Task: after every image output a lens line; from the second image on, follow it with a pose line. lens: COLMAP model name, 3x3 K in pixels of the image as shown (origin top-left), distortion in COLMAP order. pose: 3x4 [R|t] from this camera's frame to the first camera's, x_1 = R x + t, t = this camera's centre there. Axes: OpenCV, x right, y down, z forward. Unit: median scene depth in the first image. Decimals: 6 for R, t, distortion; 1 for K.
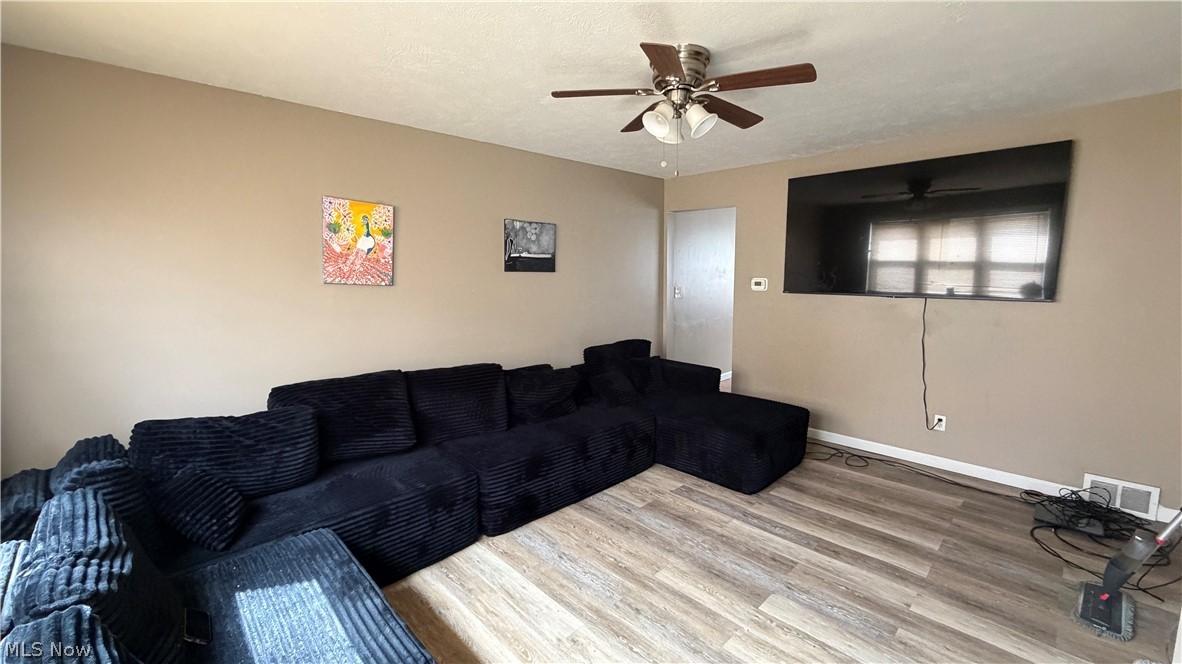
lens RADIAL K [[471.9, 0, 589.8], [0, 471.9, 330.9], [0, 0, 1]] dist [-0.002200, 0.000081]
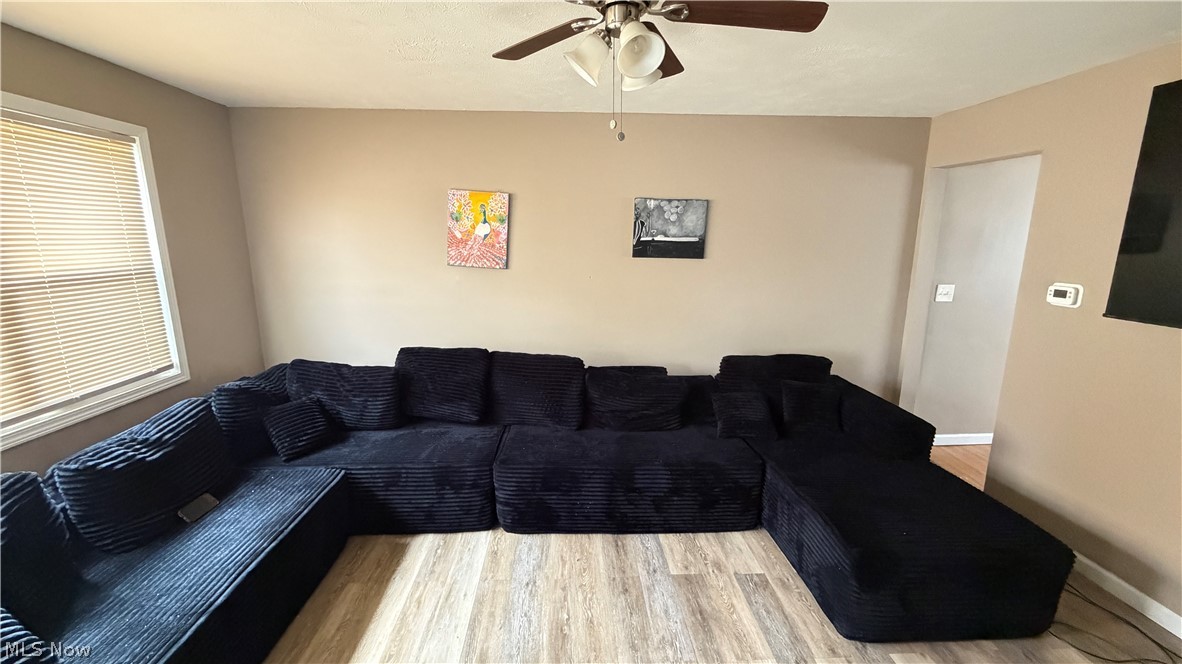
lens RADIAL K [[471.9, 0, 591.2], [0, 471.9, 331.5], [0, 0, 1]] dist [-0.002200, 0.000081]
pose [[0.748658, 0.141205, -0.647744, 0.441058], [-0.095911, 0.989844, 0.104928, -0.087828], [0.655982, -0.016429, 0.754598, 0.323801]]
